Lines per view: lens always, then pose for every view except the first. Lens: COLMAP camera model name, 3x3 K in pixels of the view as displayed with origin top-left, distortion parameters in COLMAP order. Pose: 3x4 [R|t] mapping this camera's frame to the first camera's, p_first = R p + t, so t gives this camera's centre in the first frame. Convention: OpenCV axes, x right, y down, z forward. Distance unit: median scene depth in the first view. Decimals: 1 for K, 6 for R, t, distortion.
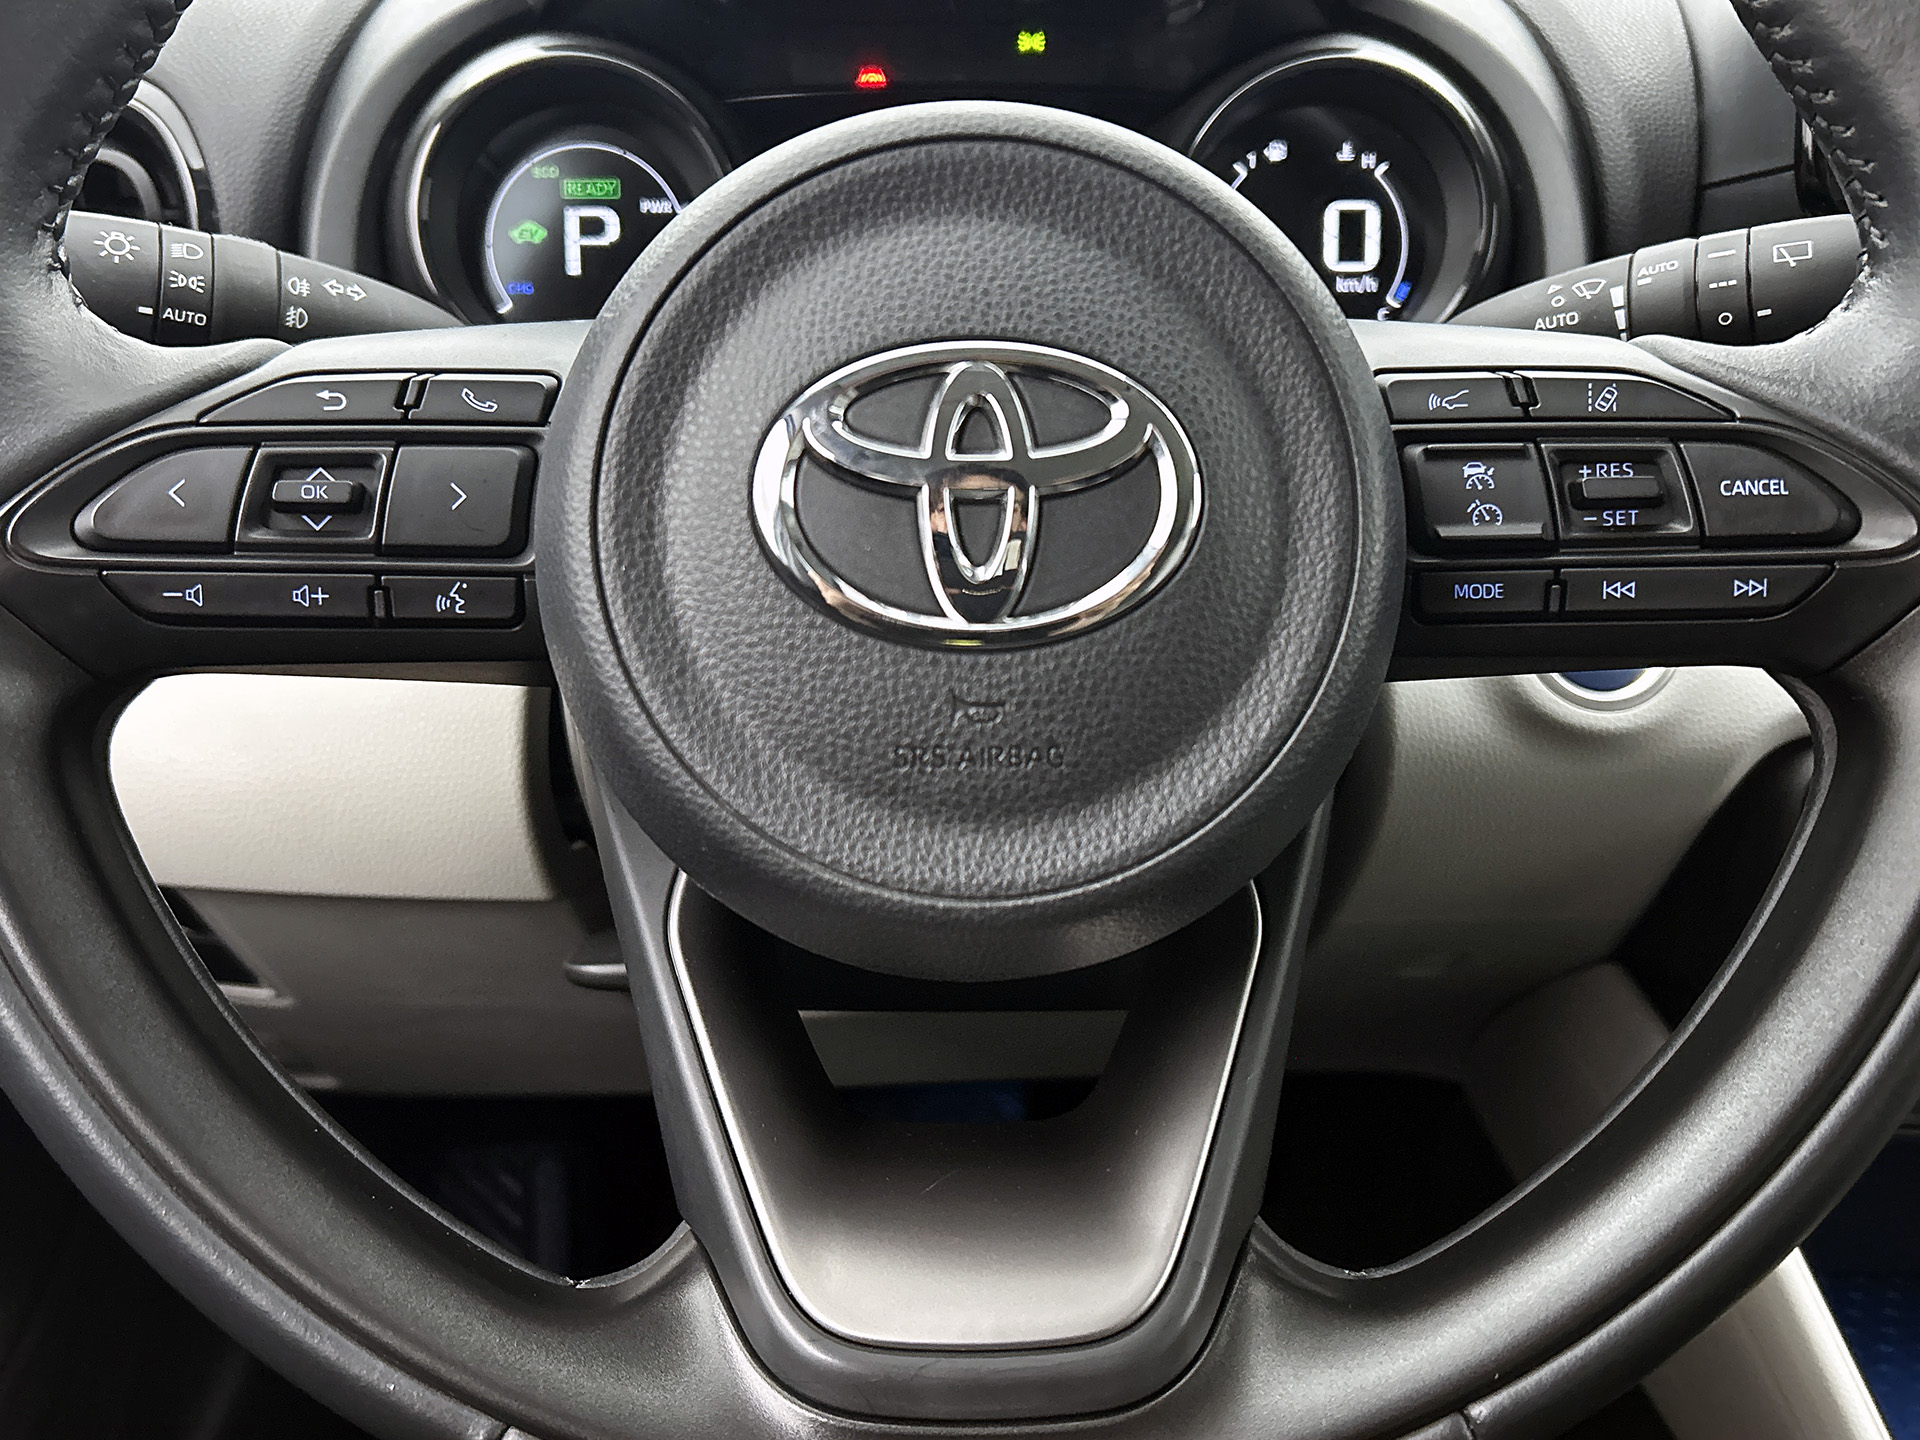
lens RADIAL K [[1679.8, 0, 942.6], [0, 1679.8, 718.7], [0, 0, 1]] dist [-0.014450, -0.007720]
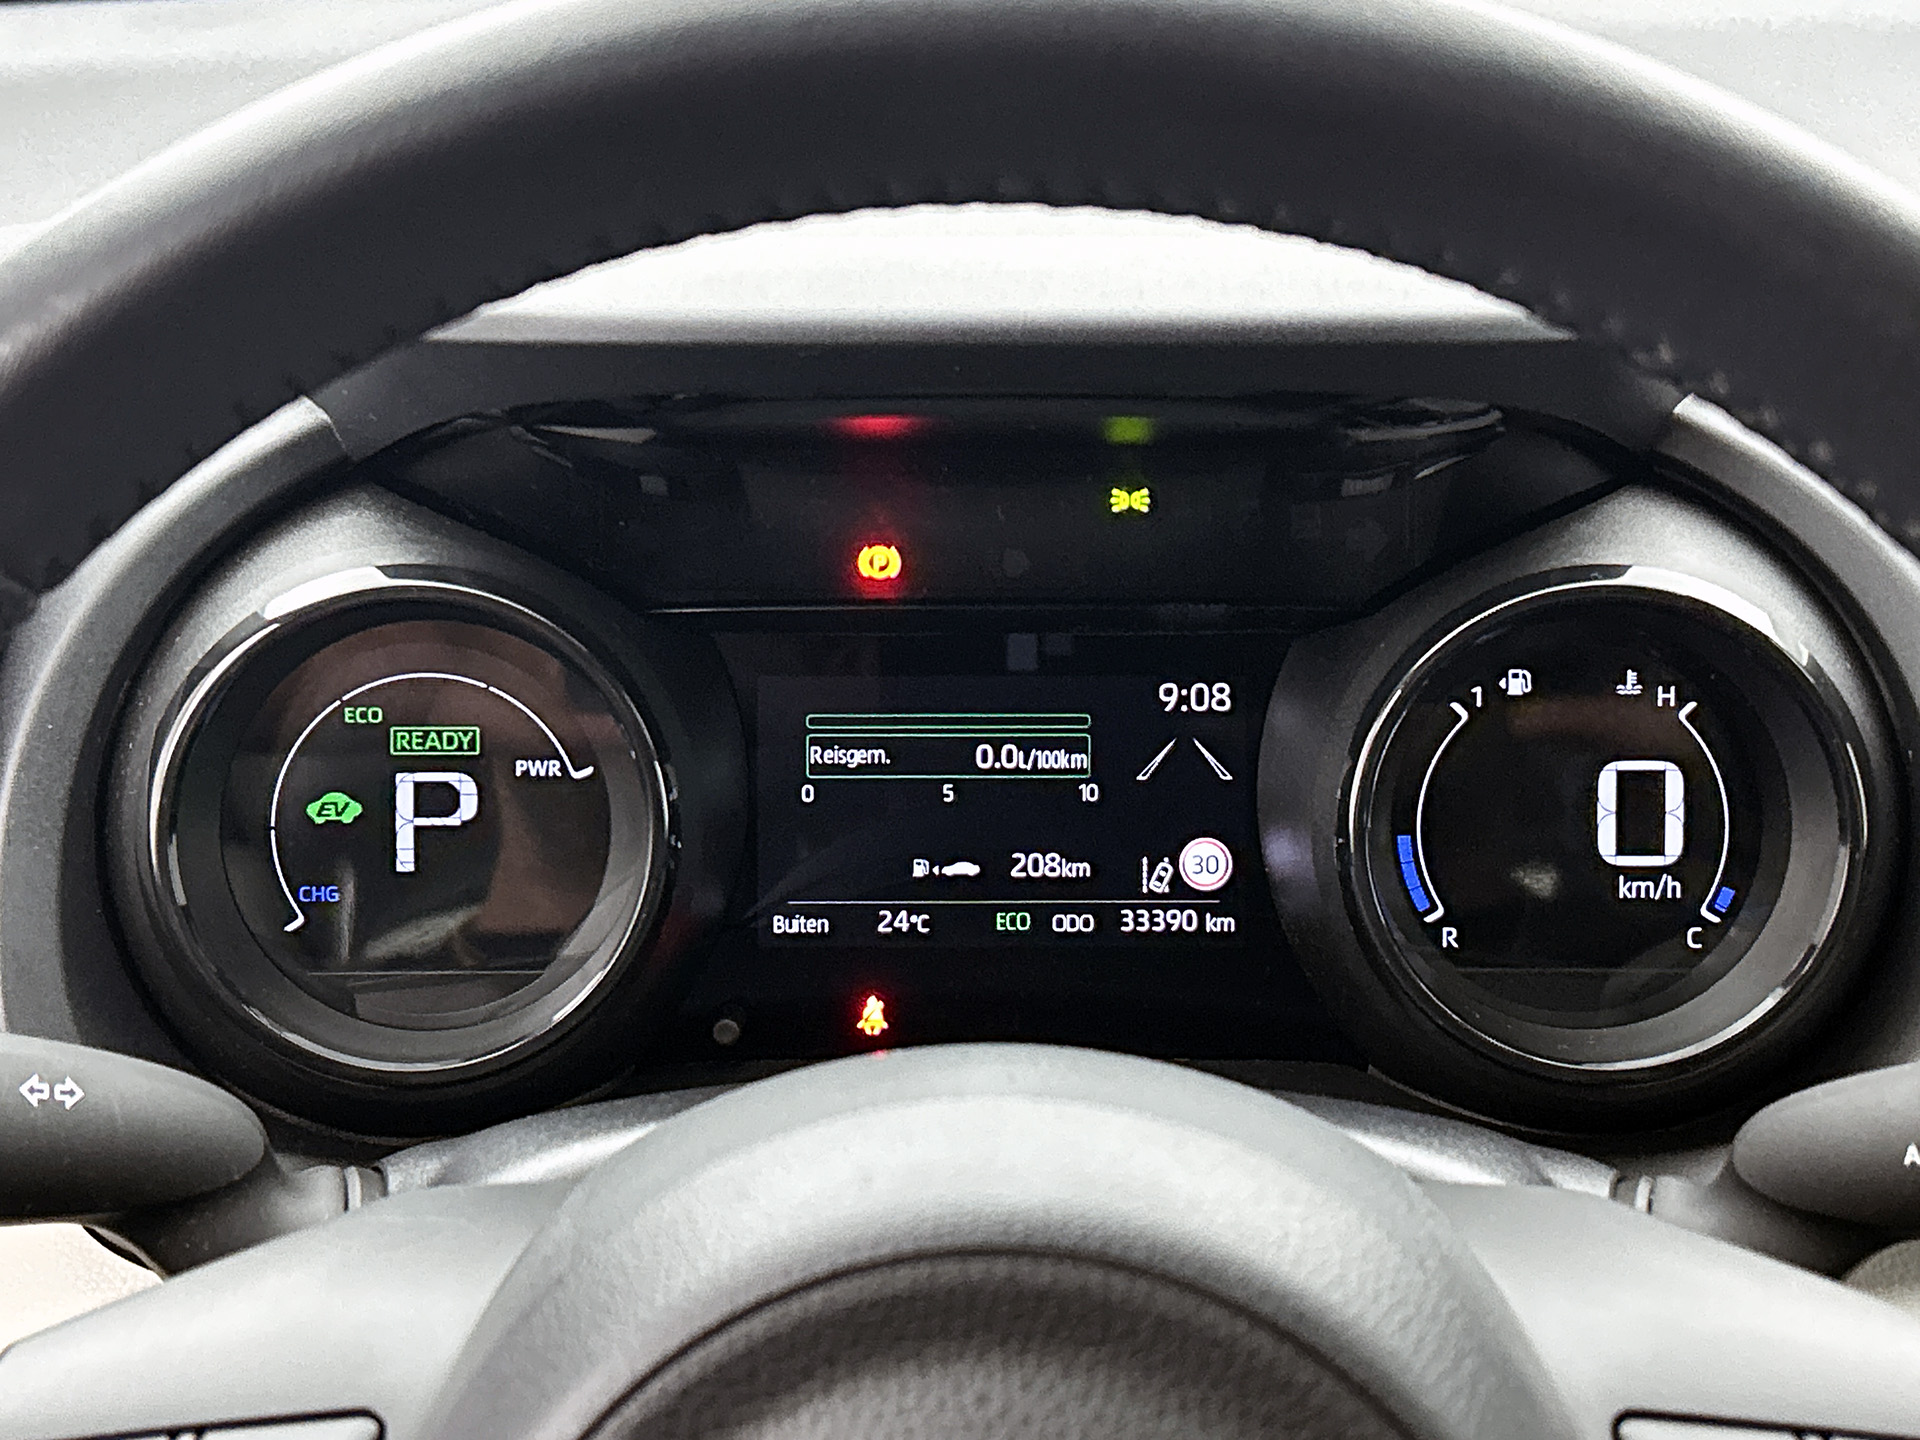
lens RADIAL K [[2961.2, 0, 966.3], [0, 2961.2, 717.0], [0, 0, 1]] dist [0.077688, 0.000000]
pose [[0.999740, 0.006020, -0.022015, 0.022489], [-0.007345, 0.998137, -0.060575, -0.352569], [0.021610, 0.060721, 0.997921, -0.162885]]
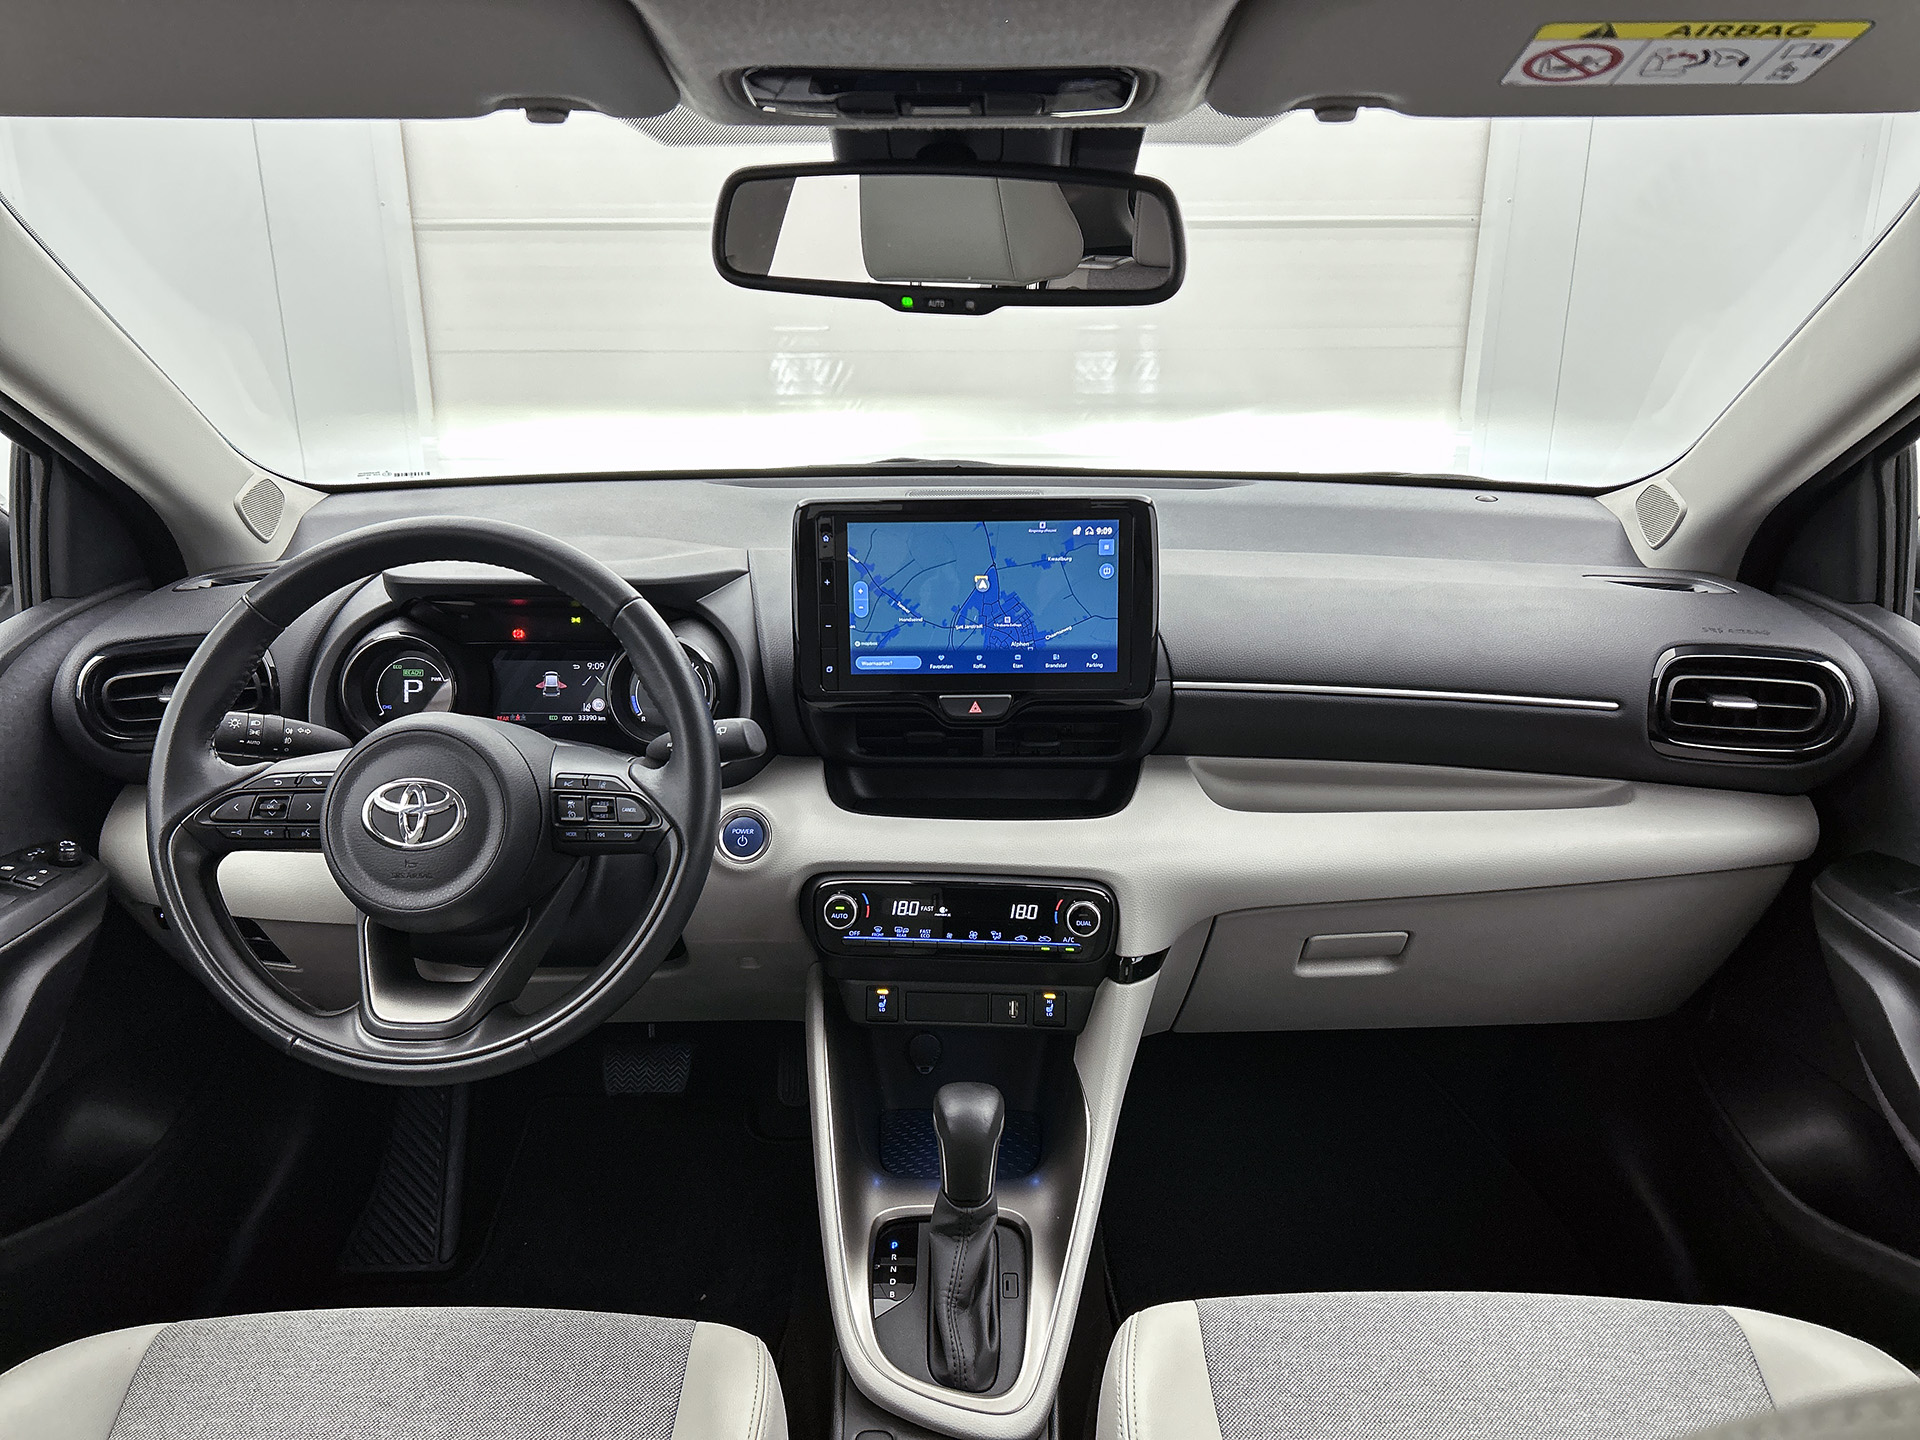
lens RADIAL K [[1455.1, 0, 967.5], [0, 1455.1, 721.5], [0, 0, 1]] dist [0.037927, -0.053642]
pose [[0.999188, 0.011218, -0.038705, 1.114276], [-0.014690, 0.995775, -0.090644, -0.035167], [0.037524, 0.091139, 0.995131, -1.912016]]
